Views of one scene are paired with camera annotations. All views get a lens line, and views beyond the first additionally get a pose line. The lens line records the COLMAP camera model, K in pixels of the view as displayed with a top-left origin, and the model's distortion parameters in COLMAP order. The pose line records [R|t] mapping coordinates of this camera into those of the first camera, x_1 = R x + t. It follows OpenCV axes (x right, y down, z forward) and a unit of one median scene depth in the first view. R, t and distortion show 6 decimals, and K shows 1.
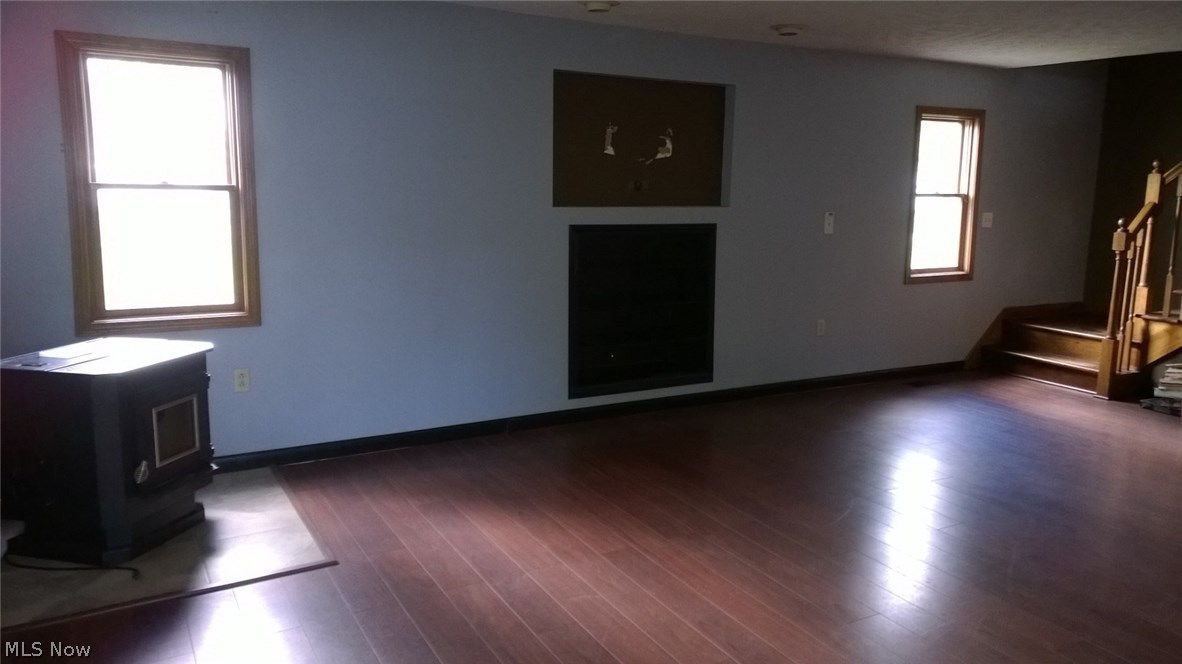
lens RADIAL K [[860.3, 0, 593.0], [0, 860.3, 311.1], [0, 0, 1]] dist [0.202263, -0.265490]
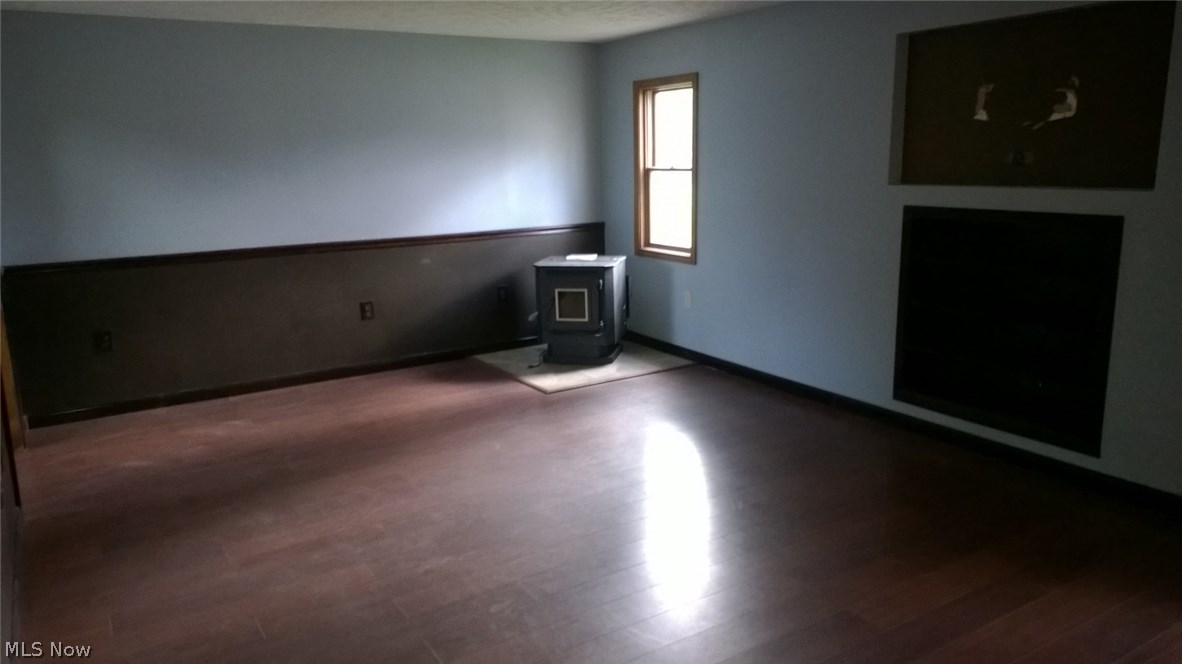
lens RADIAL K [[860.3, 0, 593.0], [0, 860.3, 311.1], [0, 0, 1]] dist [0.202263, -0.265490]
pose [[0.039022, 0.164361, -0.985628, 0.841959], [-0.130723, 0.978742, 0.158037, -0.091419], [0.990651, 0.122677, 0.059678, 0.617386]]
